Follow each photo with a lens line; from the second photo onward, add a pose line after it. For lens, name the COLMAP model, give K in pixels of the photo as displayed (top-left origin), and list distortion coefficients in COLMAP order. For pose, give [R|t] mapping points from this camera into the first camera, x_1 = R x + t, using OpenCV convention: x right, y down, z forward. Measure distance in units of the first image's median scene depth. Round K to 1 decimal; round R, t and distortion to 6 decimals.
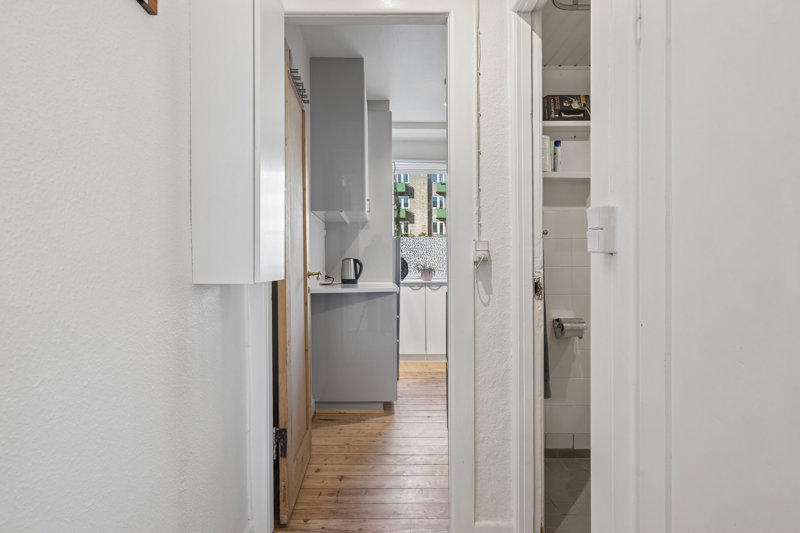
lens RADIAL K [[441.2, 0, 401.5], [0, 441.2, 268.6], [0, 0, 1]] dist [0.000432, 0.000003]
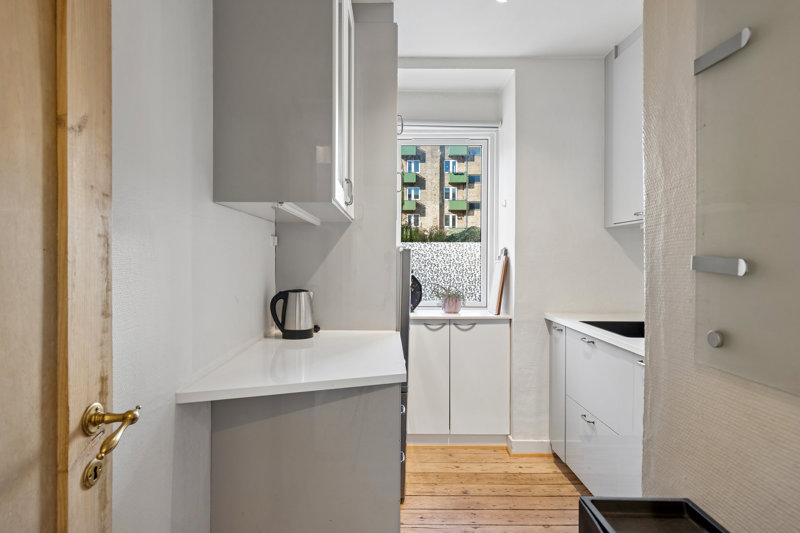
lens RADIAL K [[439.9, 0, 393.8], [0, 439.9, 261.8], [0, 0, 1]] dist [0.005813, 0.000794]
pose [[0.999203, 0.008385, -0.039017, -0.001164], [-0.008250, 0.999959, 0.003606, -0.046640], [0.039046, -0.003282, 0.999232, 0.358490]]
